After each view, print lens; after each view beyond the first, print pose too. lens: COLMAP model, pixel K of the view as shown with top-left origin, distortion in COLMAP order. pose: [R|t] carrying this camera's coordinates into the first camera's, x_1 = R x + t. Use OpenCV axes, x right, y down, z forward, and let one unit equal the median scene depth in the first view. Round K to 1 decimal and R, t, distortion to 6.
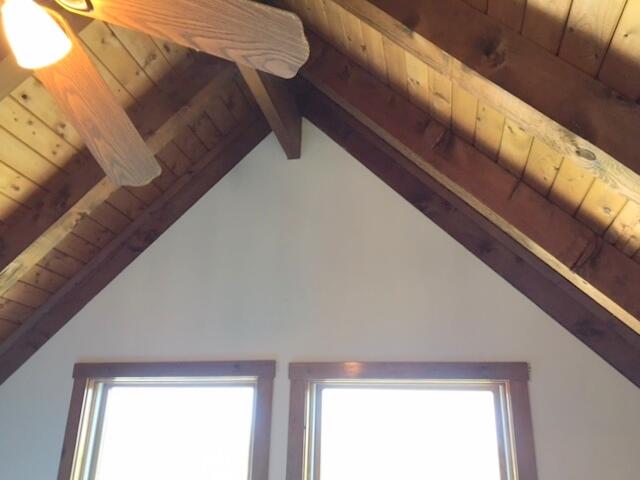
lens RADIAL K [[544.0, 0, 322.2], [0, 544.0, 243.2], [0, 0, 1]] dist [0.059368, -0.078252]
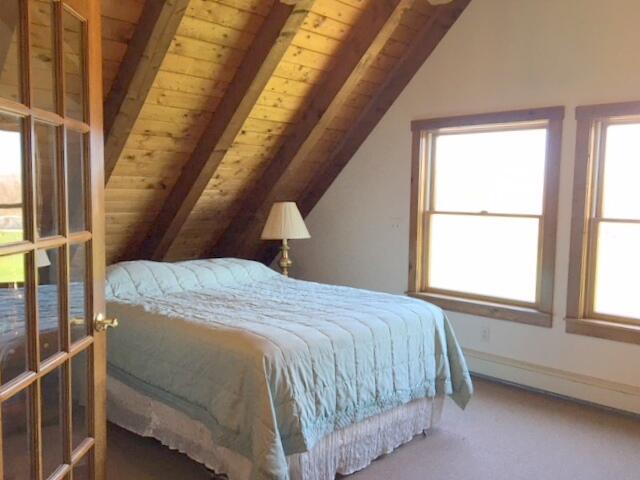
lens RADIAL K [[544.0, 0, 321.8], [0, 544.0, 241.2], [0, 0, 1]] dist [0.059368, -0.078252]
pose [[0.854422, 0.035444, -0.518369, 0.100250], [0.191292, 0.906135, 0.377262, -0.081966], [0.483084, -0.421500, 0.767442, -0.351385]]
